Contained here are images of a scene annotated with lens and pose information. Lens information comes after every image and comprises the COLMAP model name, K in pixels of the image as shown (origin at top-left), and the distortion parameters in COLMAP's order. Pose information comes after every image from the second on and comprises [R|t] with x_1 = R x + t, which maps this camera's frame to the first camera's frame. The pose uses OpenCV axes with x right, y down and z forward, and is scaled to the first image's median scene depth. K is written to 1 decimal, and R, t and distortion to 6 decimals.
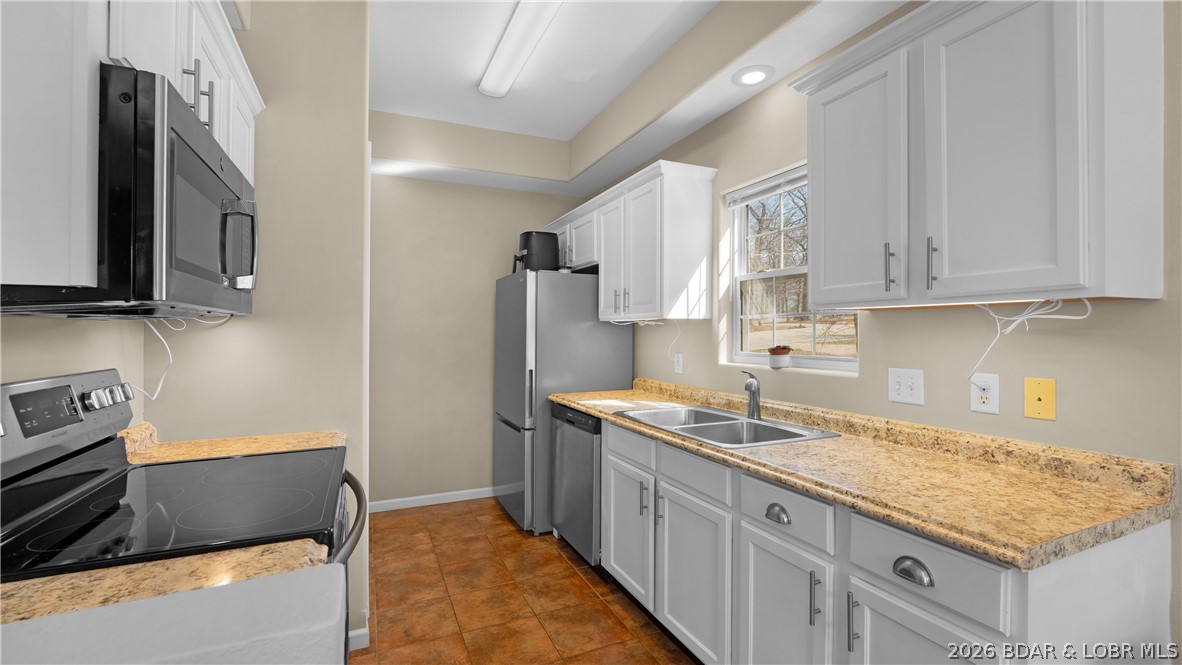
lens RADIAL K [[487.5, 0, 587.9], [0, 487.5, 332.5], [0, 0, 1]] dist [-0.002573, 0.000192]
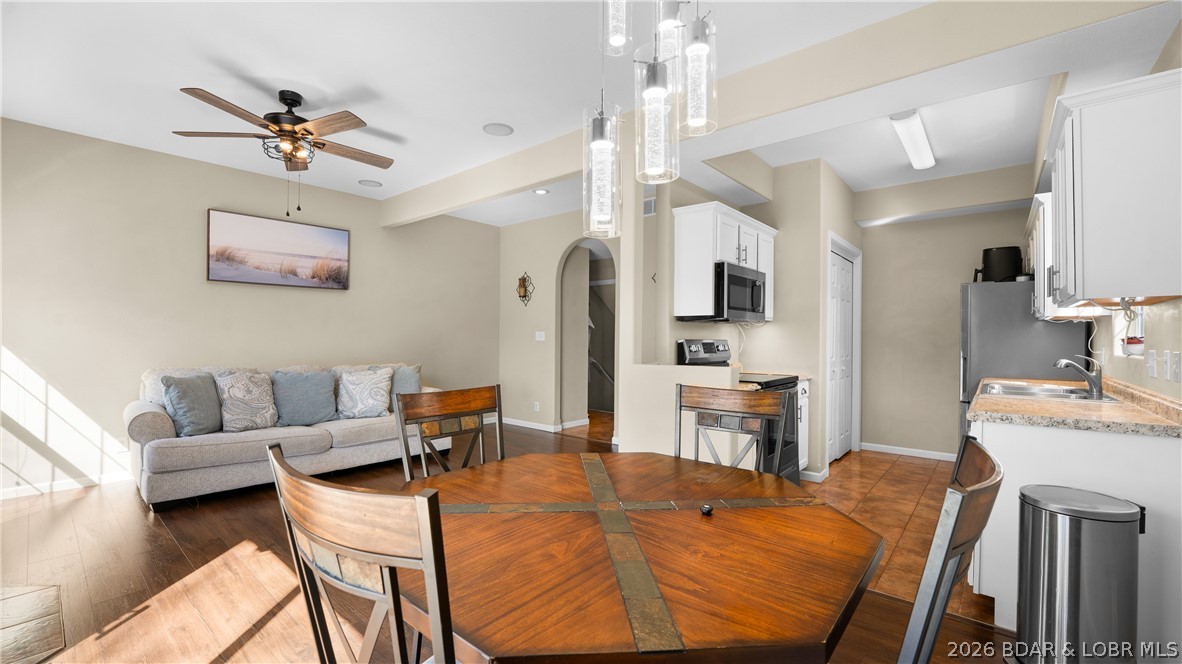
lens RADIAL K [[487.5, 0, 594.2], [0, 487.5, 333.5], [0, 0, 1]] dist [-0.002573, 0.000192]
pose [[0.414007, -0.010409, -0.910214, 0.828387], [-0.005537, 0.999887, -0.013953, 0.043725], [0.910257, 0.010817, 0.413902, -0.581718]]
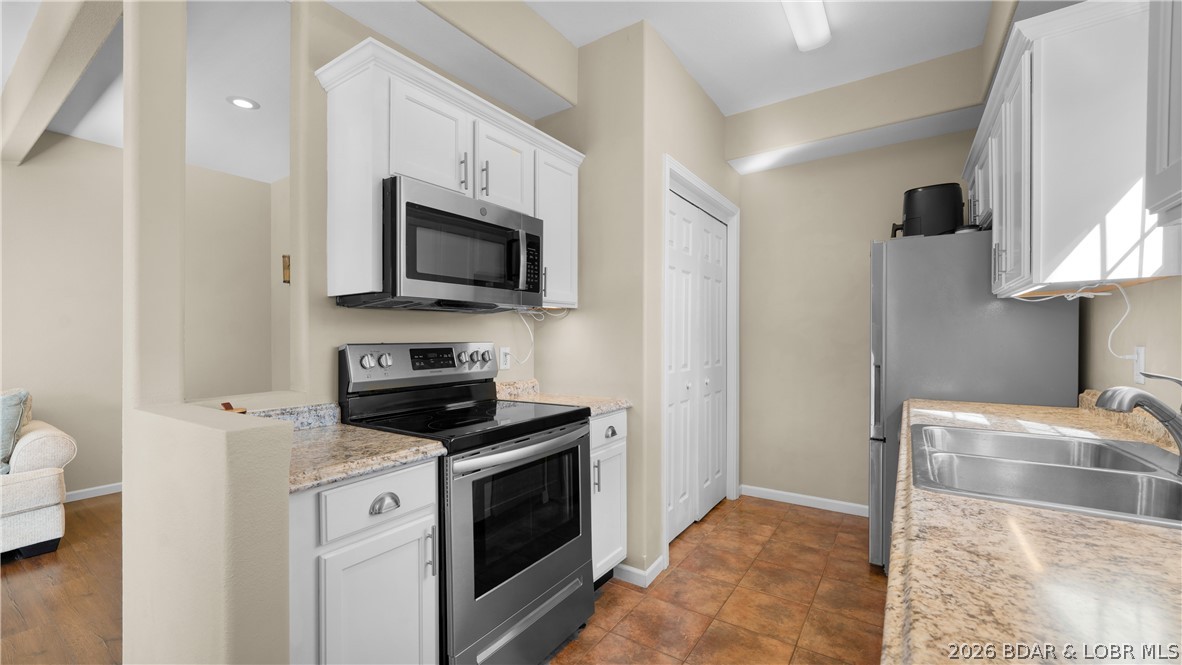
lens RADIAL K [[487.5, 0, 594.6], [0, 487.5, 338.0], [0, 0, 1]] dist [-0.002573, 0.000192]
pose [[0.520830, -0.002389, -0.853657, 0.393985], [0.007482, 0.999970, 0.001766, 0.033842], [0.853628, -0.007307, 0.520833, 0.234528]]
